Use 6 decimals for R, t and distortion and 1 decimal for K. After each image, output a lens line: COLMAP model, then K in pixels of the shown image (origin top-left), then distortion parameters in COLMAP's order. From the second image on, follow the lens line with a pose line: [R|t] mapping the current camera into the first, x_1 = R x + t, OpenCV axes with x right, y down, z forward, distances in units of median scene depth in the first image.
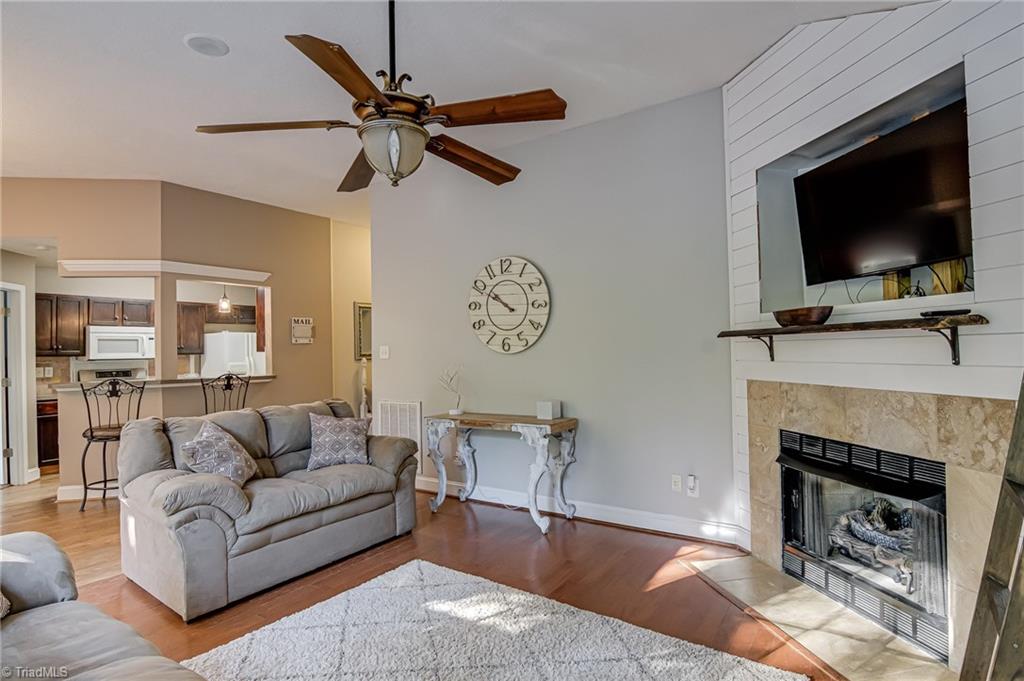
lens RADIAL K [[561.4, 0, 507.5], [0, 561.4, 339.3], [0, 0, 1]] dist [0.026064, 0.000579]
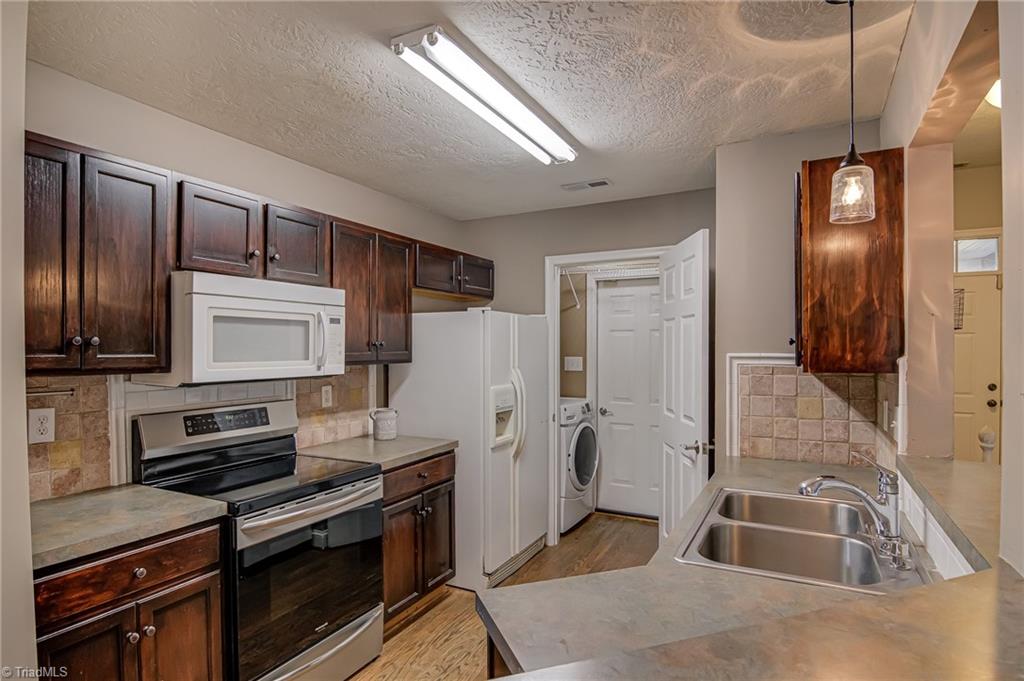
lens RADIAL K [[537.3, 0, 512.9], [0, 537.3, 355.3], [0, 0, 1]] dist [-0.026586, 0.000010]
pose [[0.995220, 0.019111, 0.095771, -0.623967], [-0.022800, 0.999034, 0.037567, 0.006046], [-0.094961, -0.039571, 0.994694, 0.745947]]
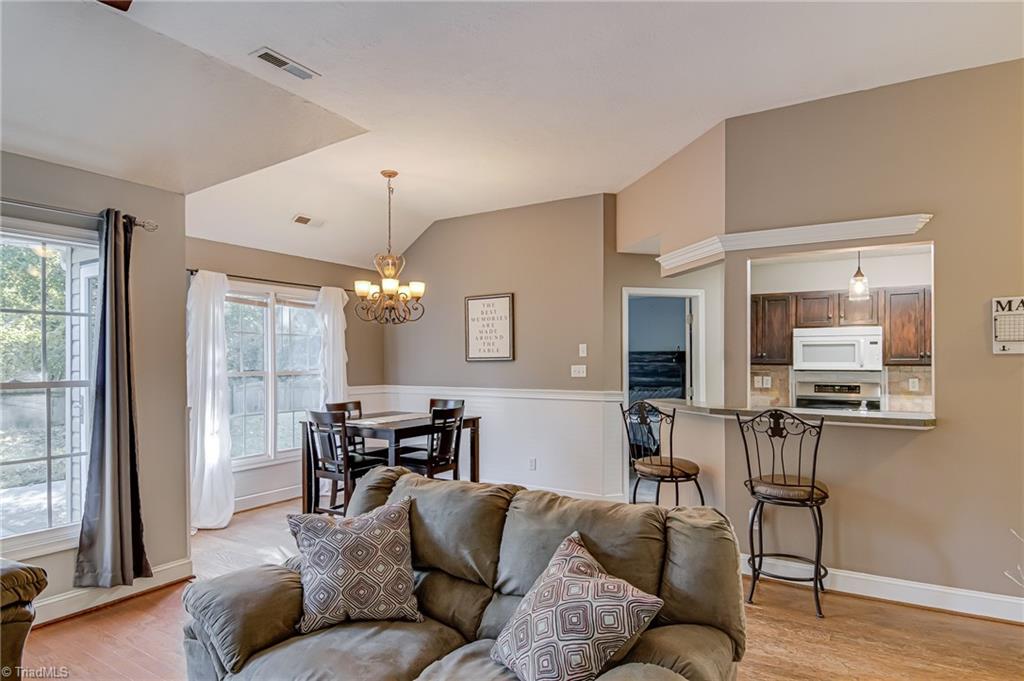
lens RADIAL K [[565.4, 0, 517.1], [0, 565.4, 358.6], [0, 0, 1]] dist [-0.001976, -0.002456]
pose [[0.049097, 0.020313, -0.998587, 0.063341], [0.023935, 0.999482, 0.021508, -0.008306], [0.998507, -0.024957, 0.048586, 0.591827]]
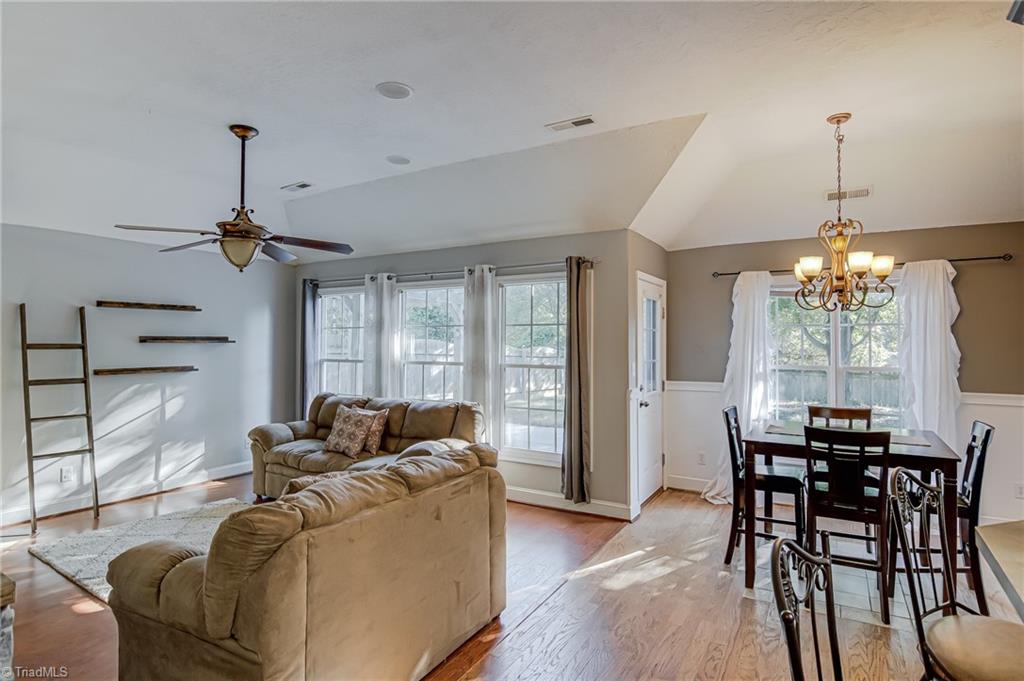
lens RADIAL K [[542.8, 0, 510.7], [0, 542.8, 332.9], [0, 0, 1]] dist [0.002651, -0.016801]
pose [[-0.998188, 0.017195, -0.057663, -0.338675], [0.019454, 0.999055, -0.038856, -0.004848], [0.056941, -0.039907, -0.997580, 1.008559]]
